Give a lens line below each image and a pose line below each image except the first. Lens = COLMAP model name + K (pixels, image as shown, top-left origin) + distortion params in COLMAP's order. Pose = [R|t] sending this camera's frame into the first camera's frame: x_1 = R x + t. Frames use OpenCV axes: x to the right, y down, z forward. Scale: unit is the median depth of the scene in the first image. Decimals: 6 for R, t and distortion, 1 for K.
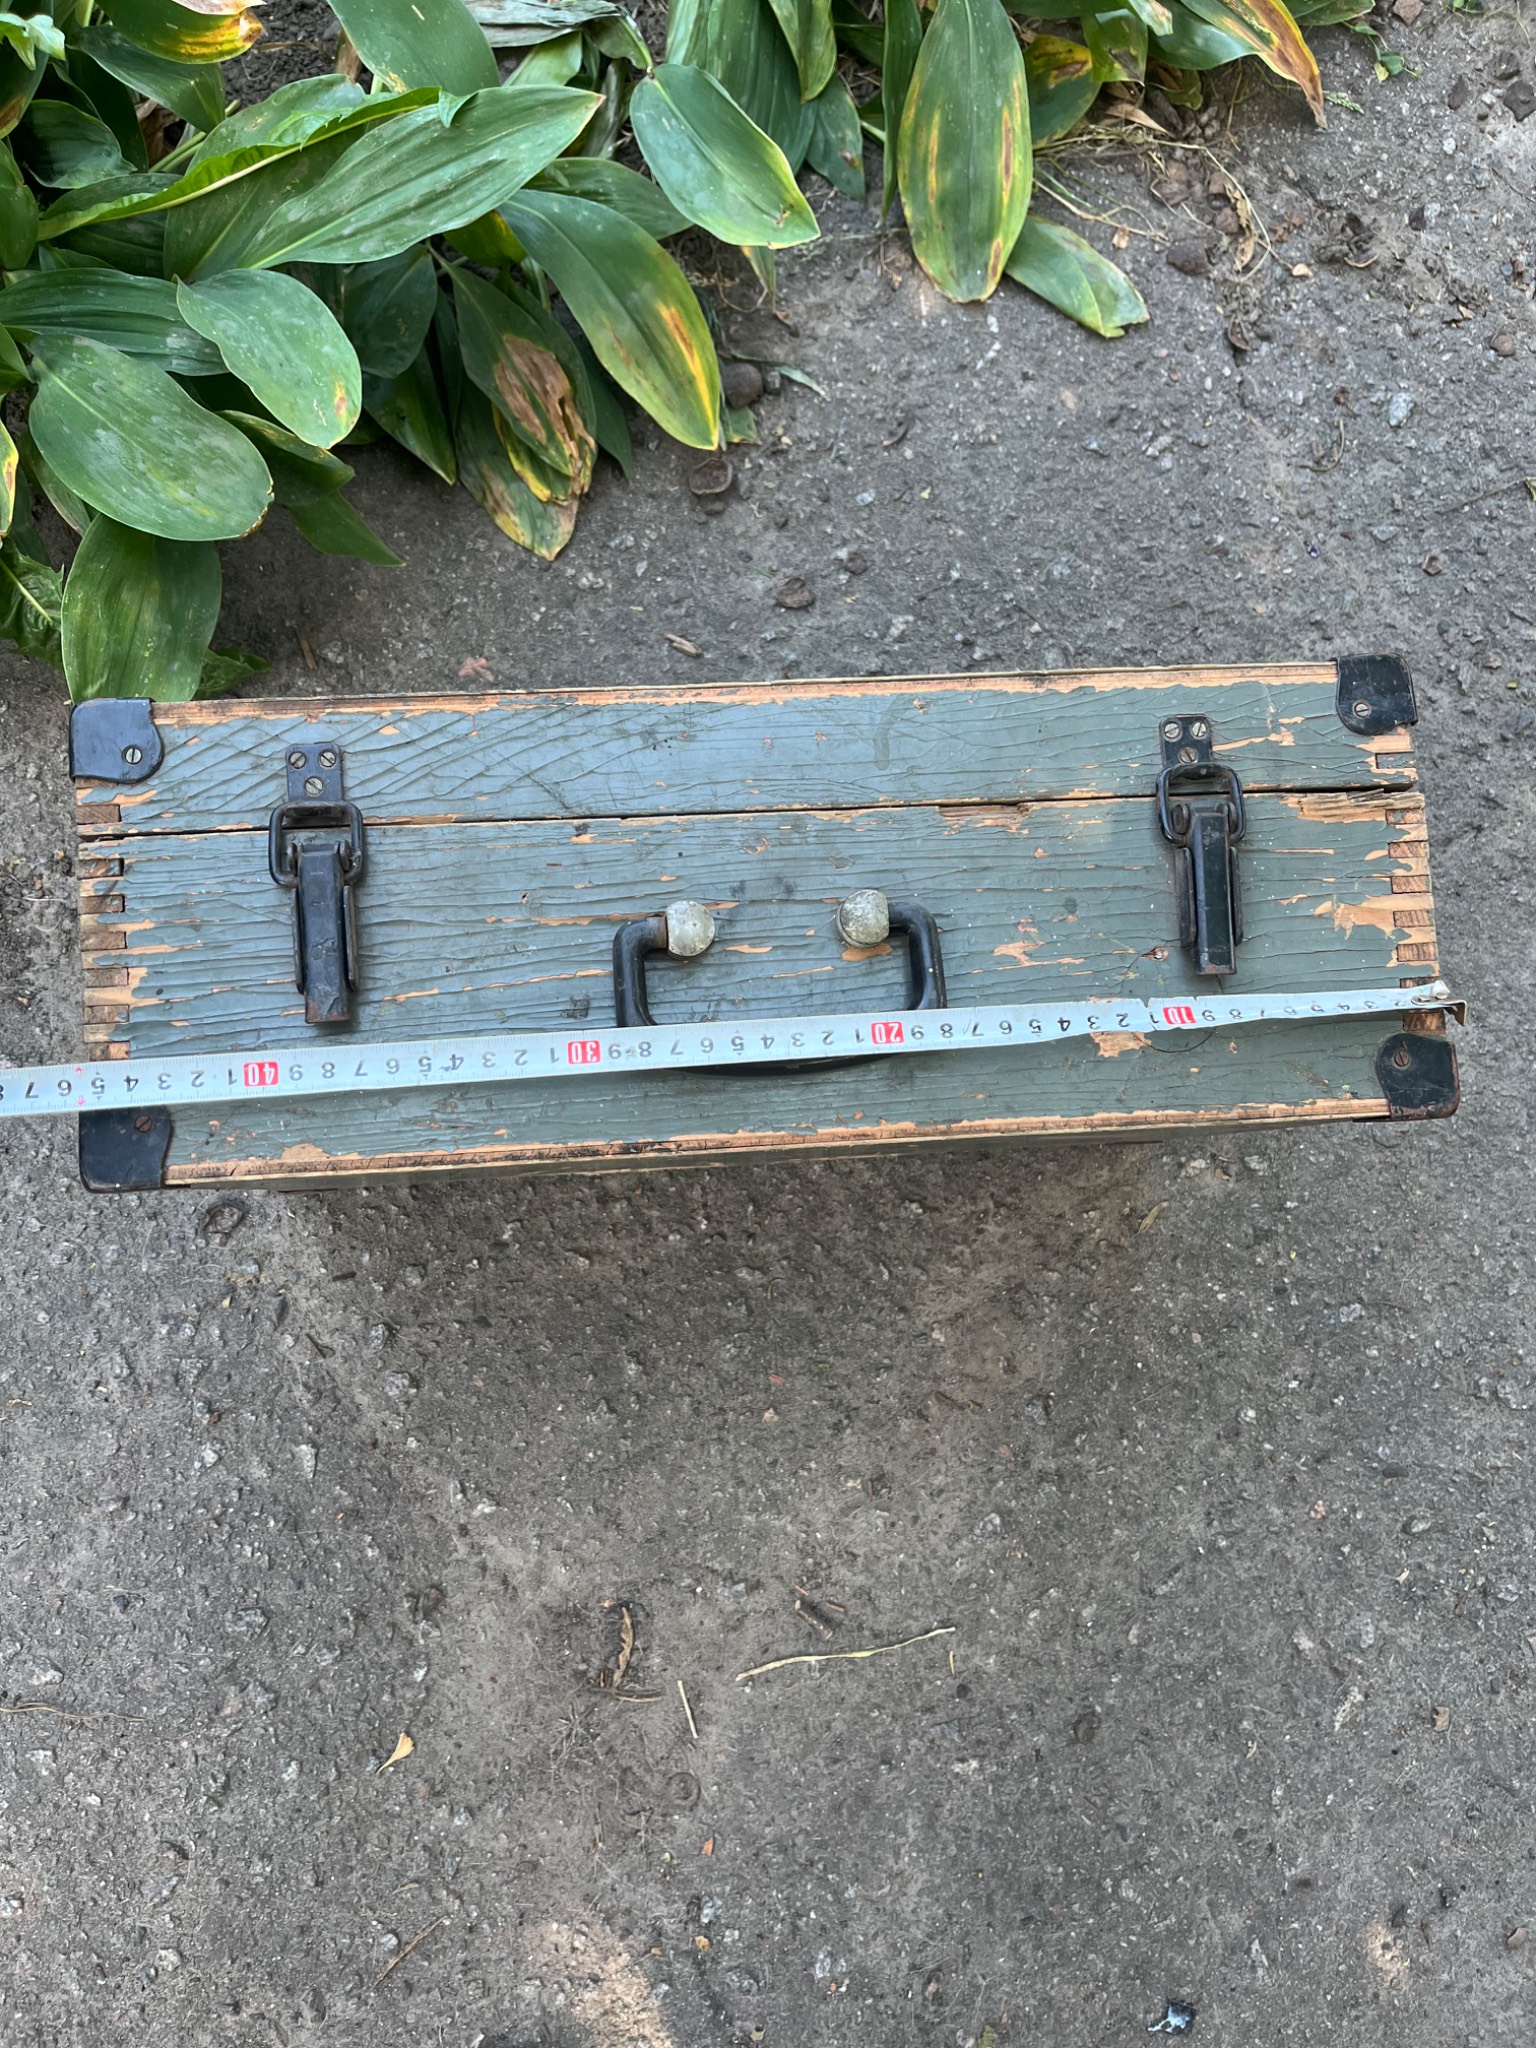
lens RADIAL K [[1550.9, 0, 750.9], [0, 1550.9, 1015.1], [0, 0, 1]] dist [0.058129, -0.090430]
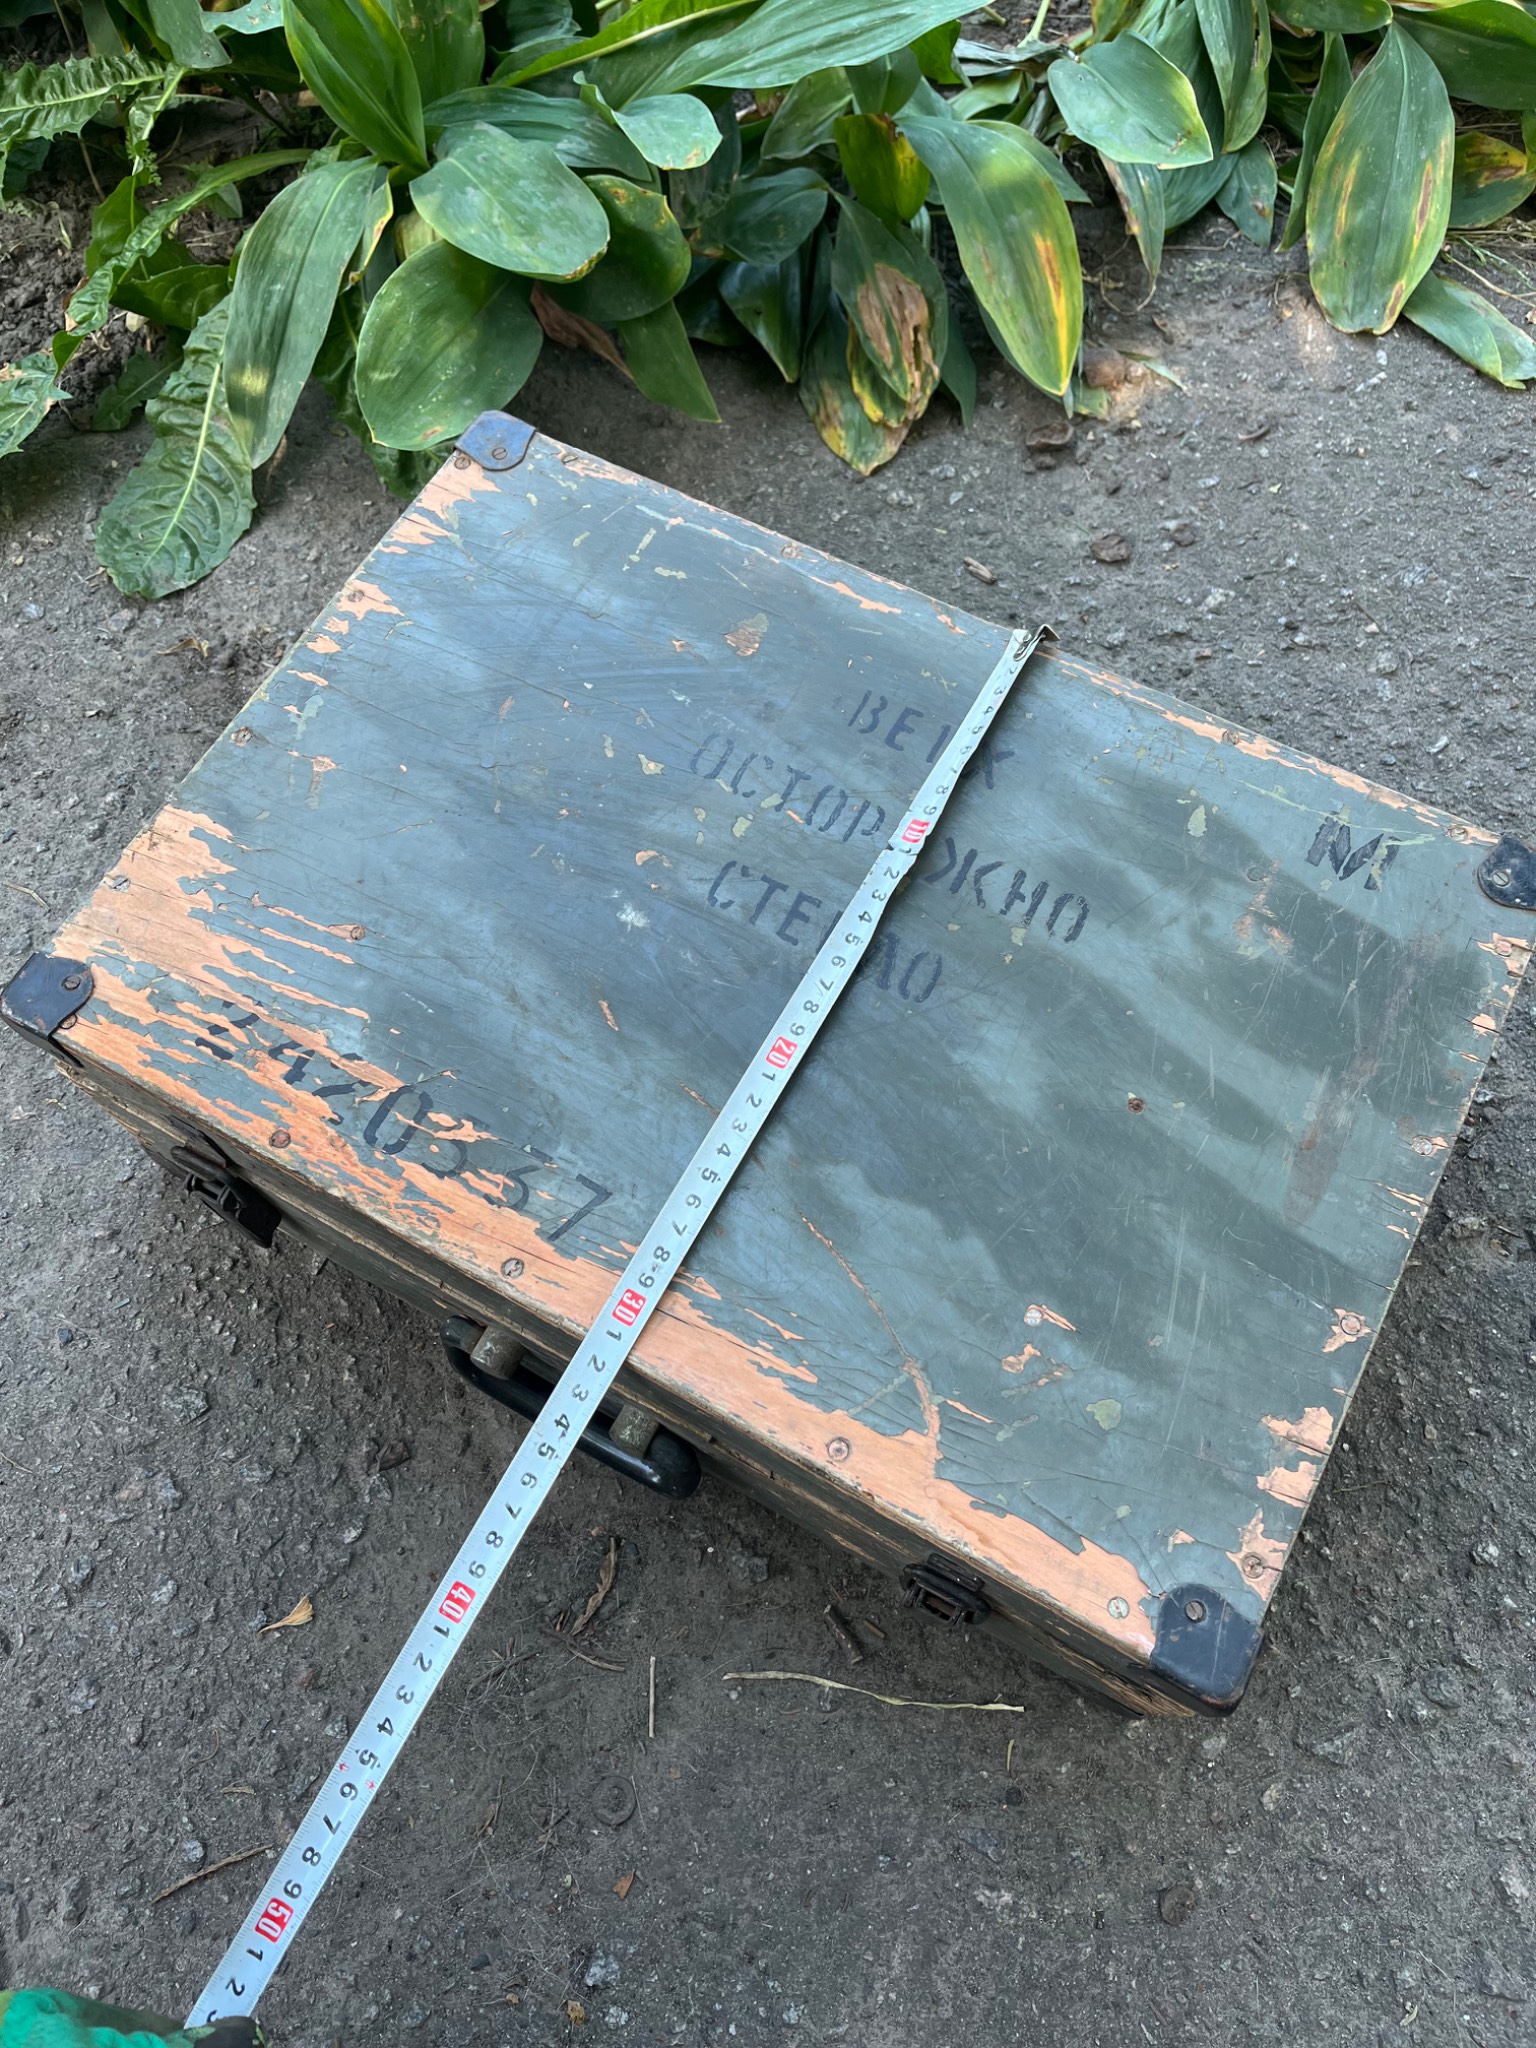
lens RADIAL K [[1550.9, 0, 749.8], [0, 1550.9, 1017.9], [0, 0, 1]] dist [0.058129, -0.090430]
pose [[0.951316, 0.221196, -0.214637, 0.092777], [-0.272241, 0.929538, -0.248683, 0.304913], [0.144506, 0.295009, 0.944504, 0.184445]]
